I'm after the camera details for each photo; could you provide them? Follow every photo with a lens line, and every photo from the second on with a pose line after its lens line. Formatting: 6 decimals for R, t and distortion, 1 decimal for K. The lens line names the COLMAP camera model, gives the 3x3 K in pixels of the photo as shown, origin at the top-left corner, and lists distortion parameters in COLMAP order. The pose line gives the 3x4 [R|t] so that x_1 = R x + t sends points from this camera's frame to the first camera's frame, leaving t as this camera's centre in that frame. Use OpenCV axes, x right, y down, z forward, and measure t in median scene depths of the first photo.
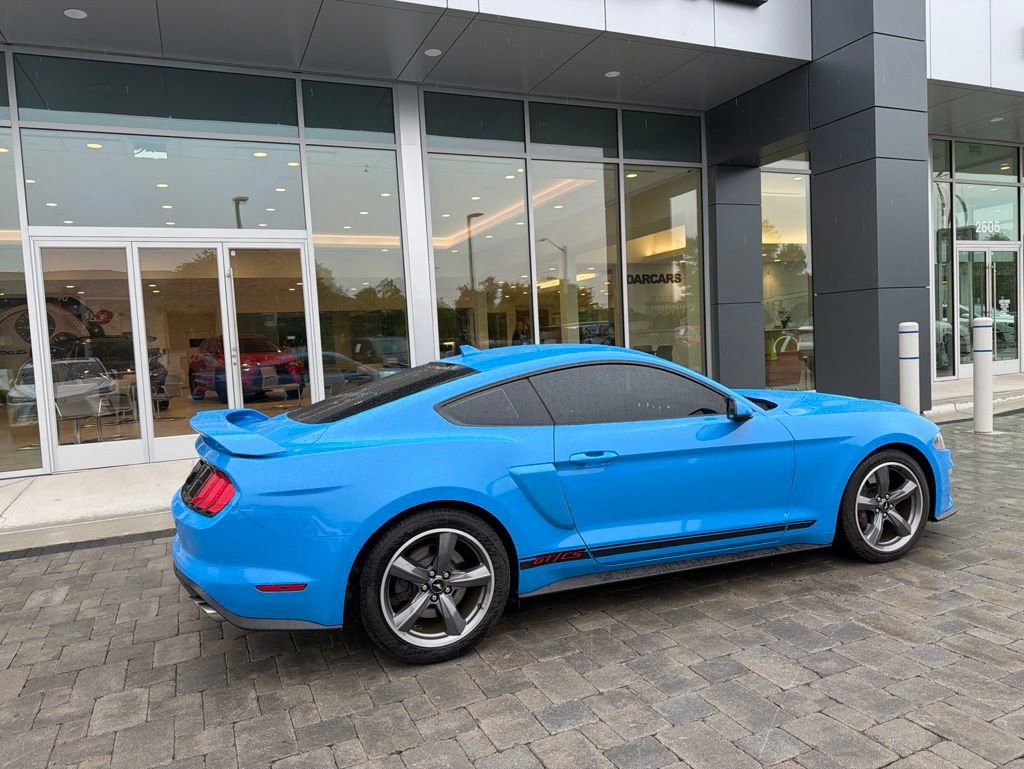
lens RADIAL K [[717.0, 0, 518.9], [0, 717.0, 385.1], [0, 0, 1]] dist [0.037290, -0.048098]
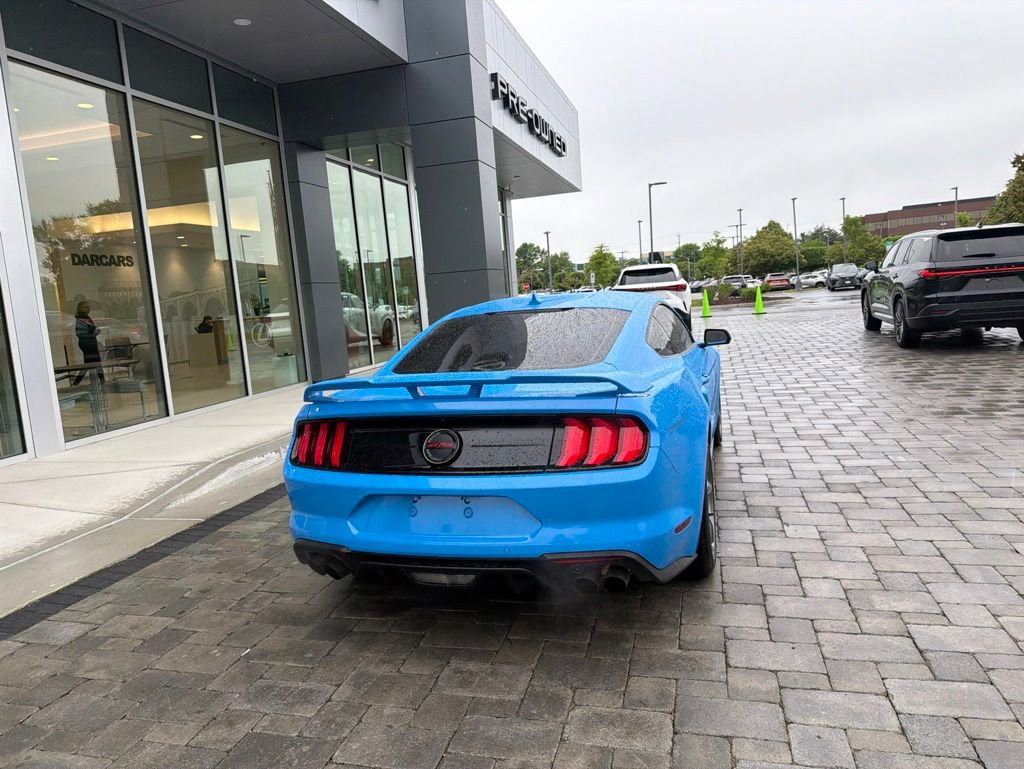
lens RADIAL K [[716.9, 0, 518.6], [0, 716.9, 378.2], [0, 0, 1]] dist [0.036131, -0.045409]
pose [[0.622927, -0.088864, 0.777216, -0.943172], [0.095123, 0.994759, 0.037498, 0.024558], [-0.776475, 0.050573, 0.628115, 0.450406]]
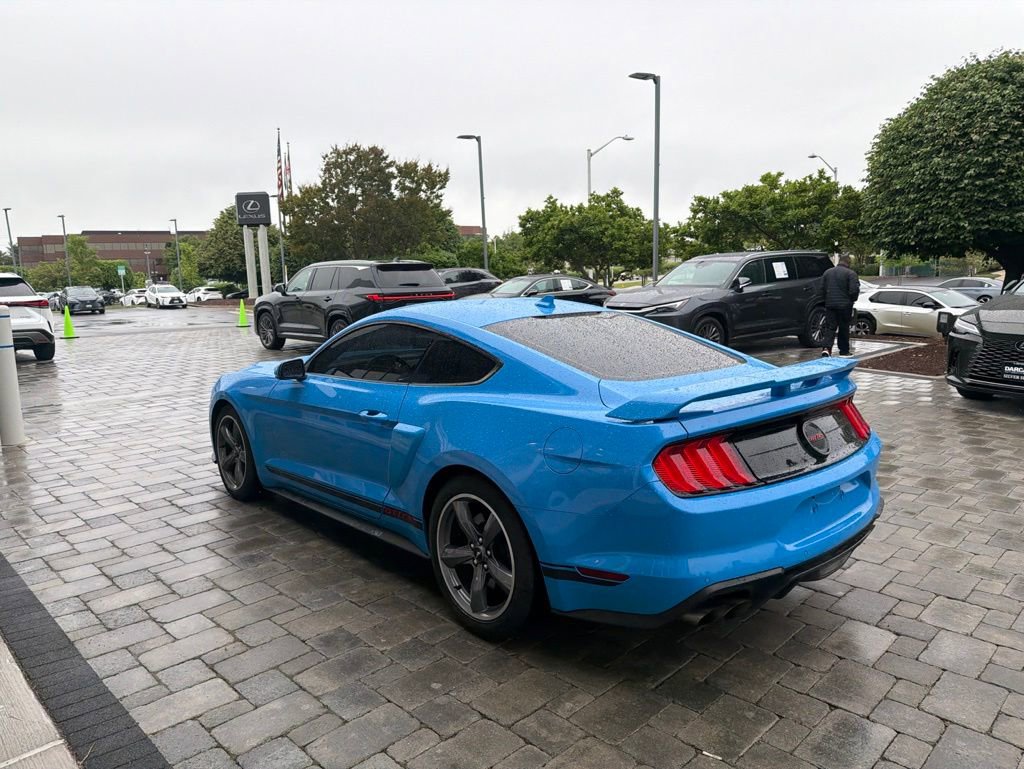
lens RADIAL K [[709.2, 0, 518.6], [0, 709.2, 386.0], [0, 0, 1]] dist [0.105209, -0.138337]
pose [[-0.356174, -0.080981, 0.930904, -1.013232], [0.109556, 0.985748, 0.127669, -0.068117], [-0.927975, 0.147458, -0.342226, 1.502256]]
